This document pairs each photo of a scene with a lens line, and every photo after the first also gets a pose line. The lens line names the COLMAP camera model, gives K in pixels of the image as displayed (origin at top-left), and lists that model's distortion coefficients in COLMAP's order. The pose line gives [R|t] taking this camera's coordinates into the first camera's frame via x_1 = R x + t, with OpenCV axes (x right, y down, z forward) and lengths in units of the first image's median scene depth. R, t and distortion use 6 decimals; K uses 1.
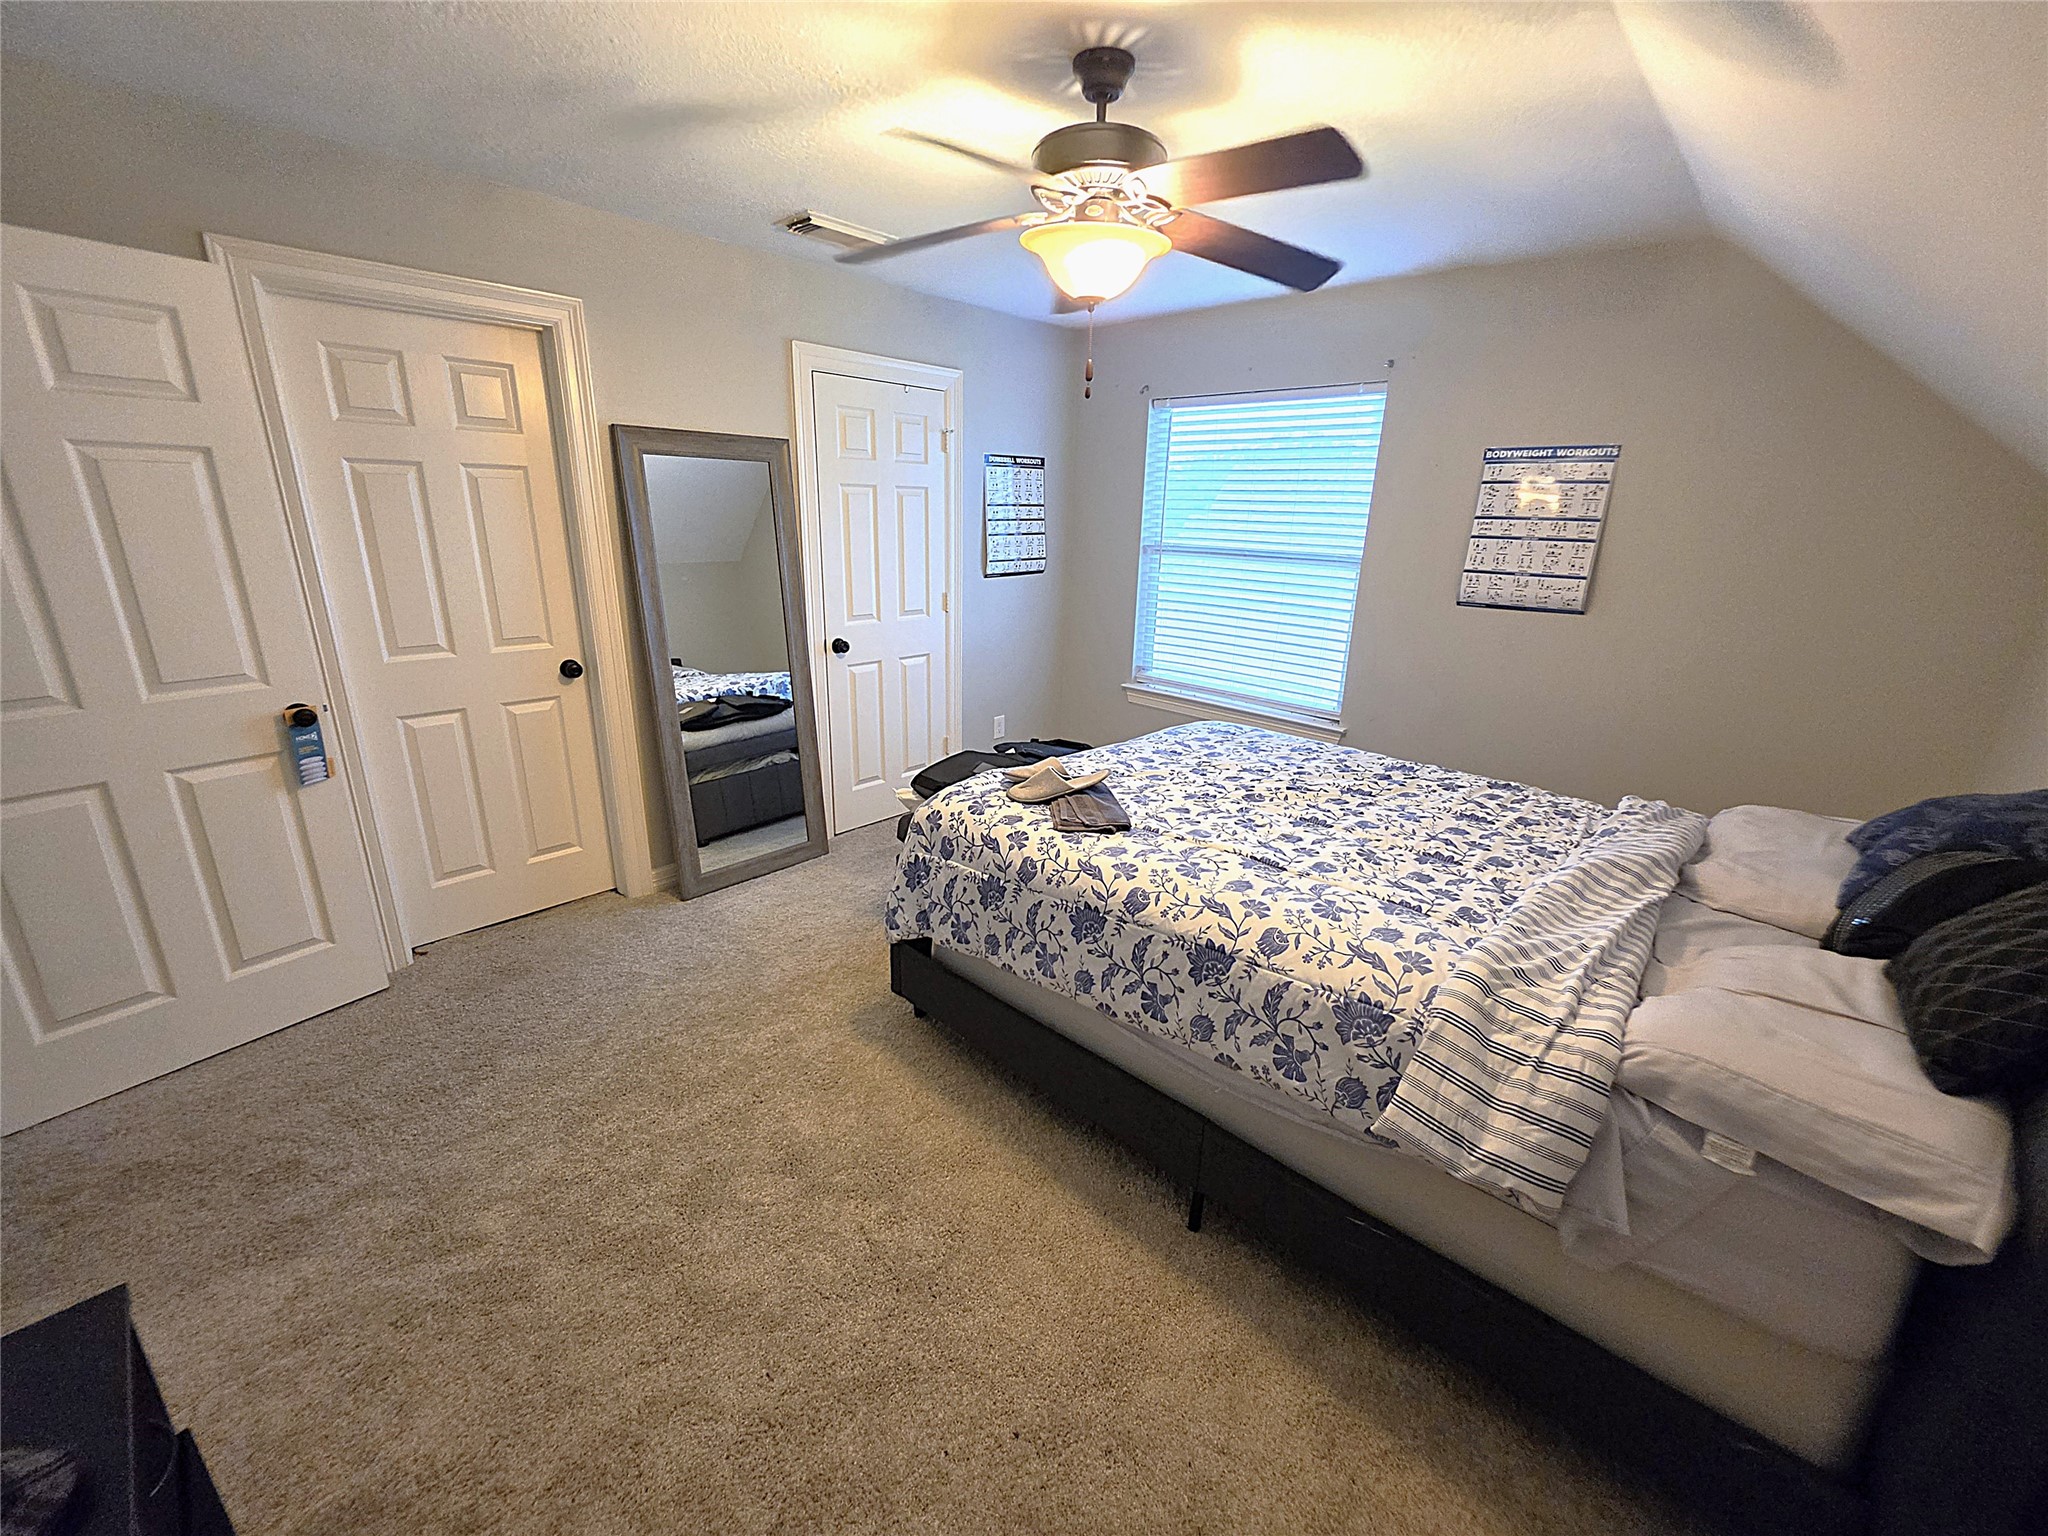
lens RADIAL K [[823.6, 0, 1015.9], [0, 823.6, 768.6], [0, 0, 1]] dist [-0.002530, -0.000026]
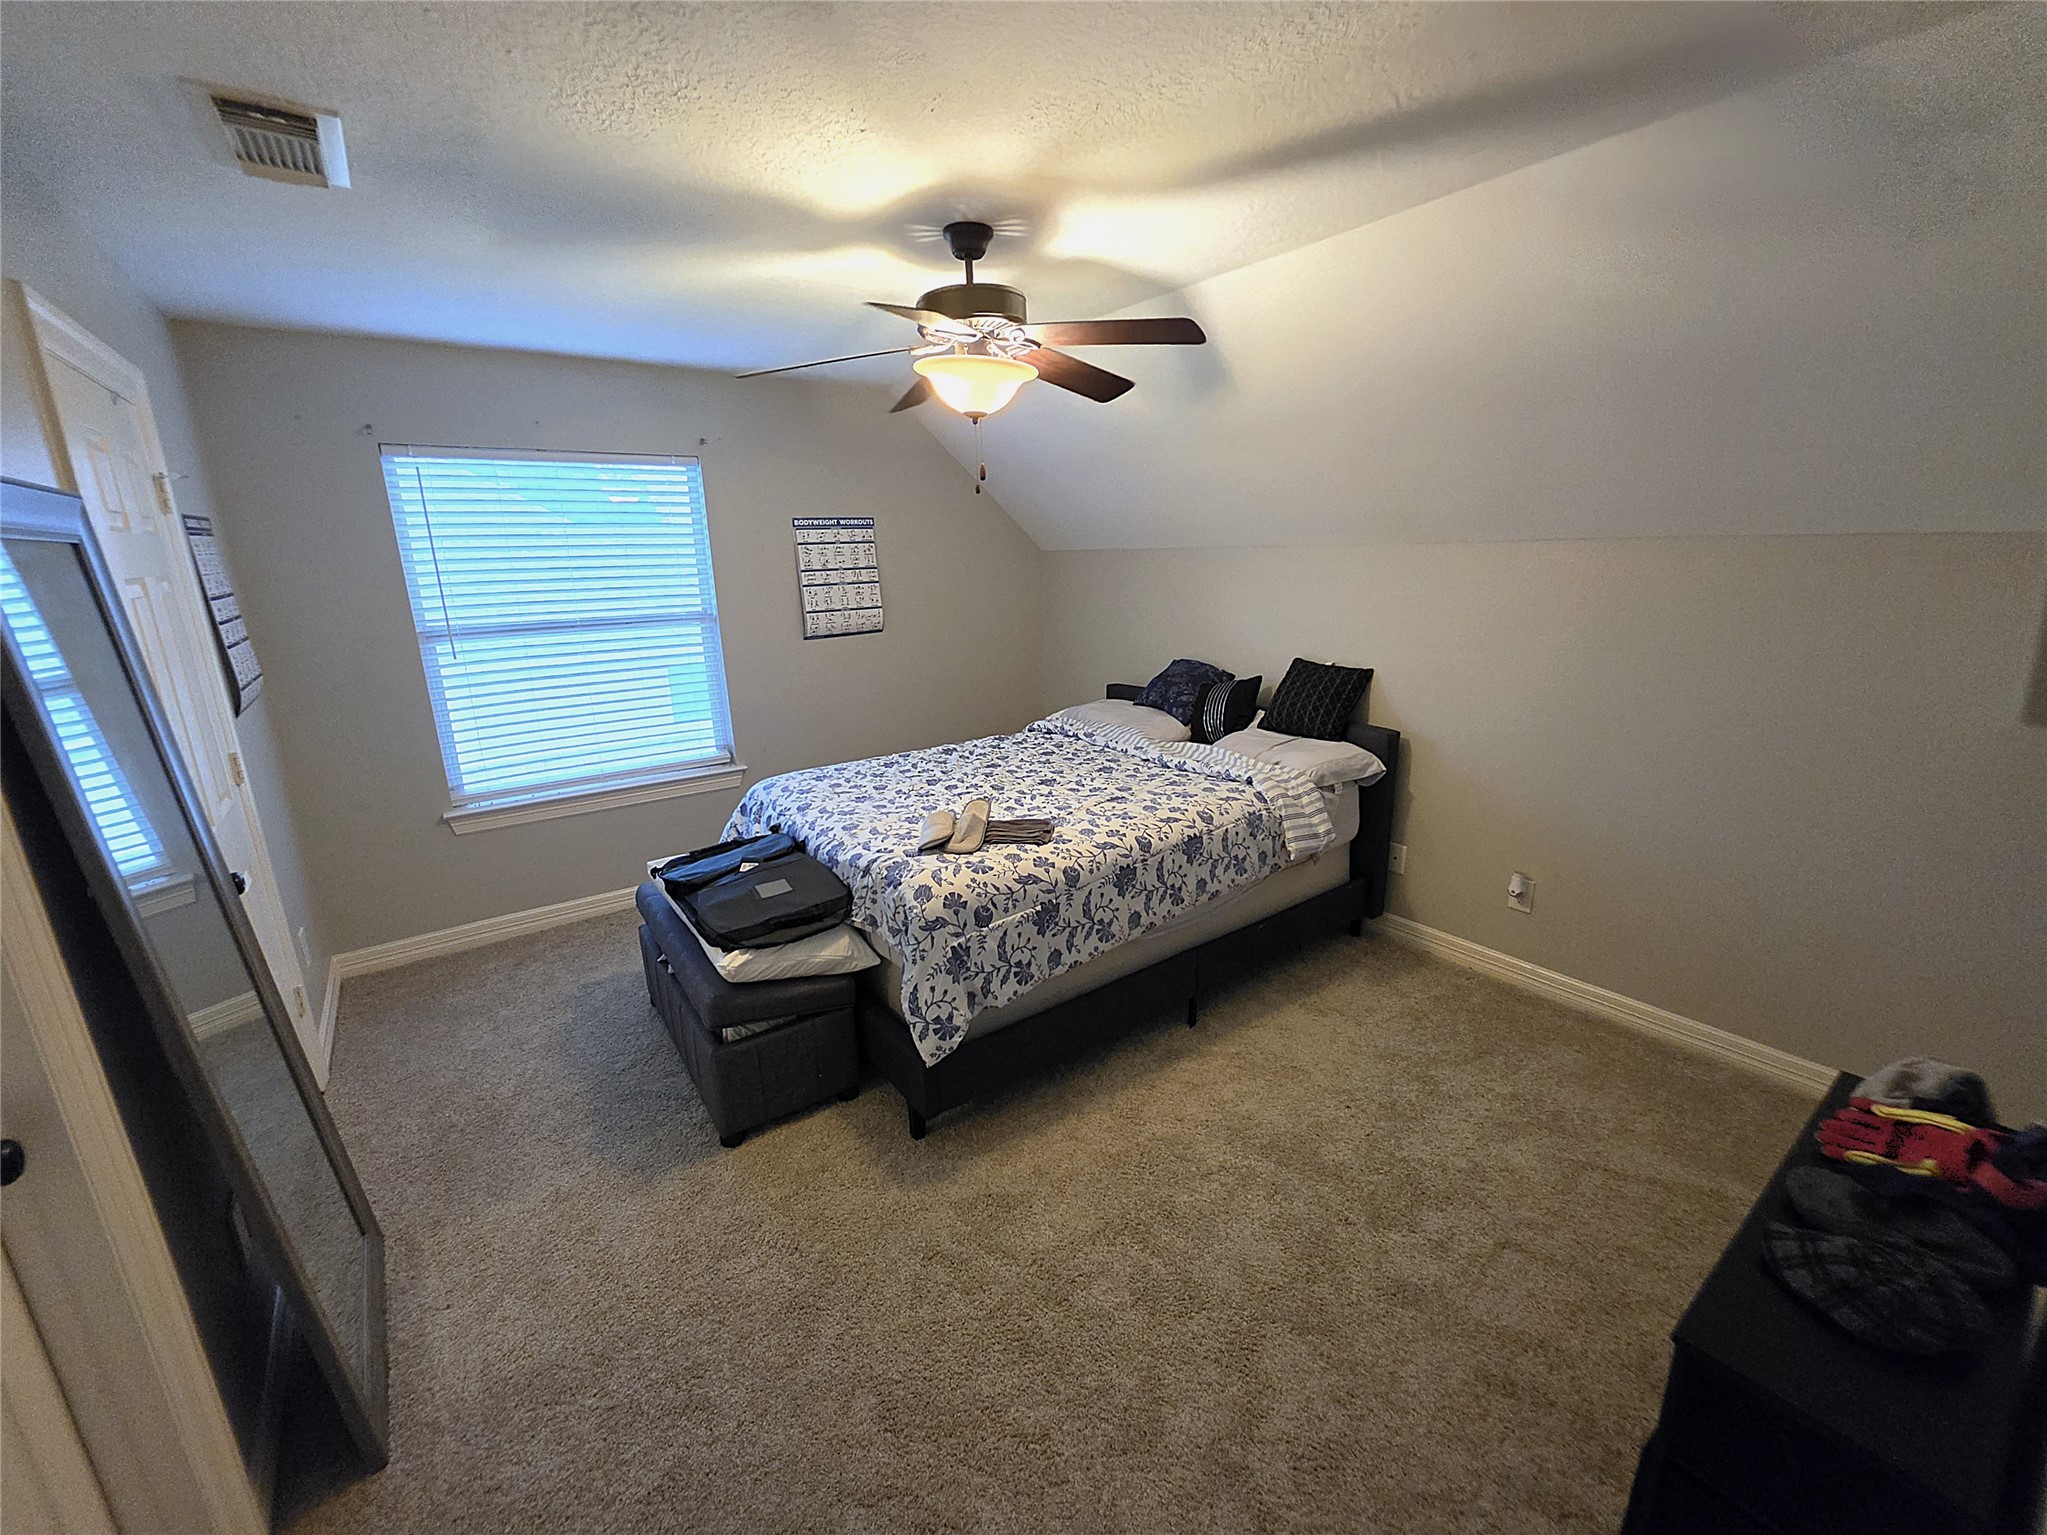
lens RADIAL K [[834.1, 0, 1027.3], [0, 834.1, 768.1], [0, 0, 1]] dist [-0.000229, -0.000051]
pose [[0.171696, -0.281345, 0.944122, -1.037564], [0.324170, 0.921118, 0.215536, -0.288324], [-0.930287, 0.269049, 0.249356, 0.664713]]
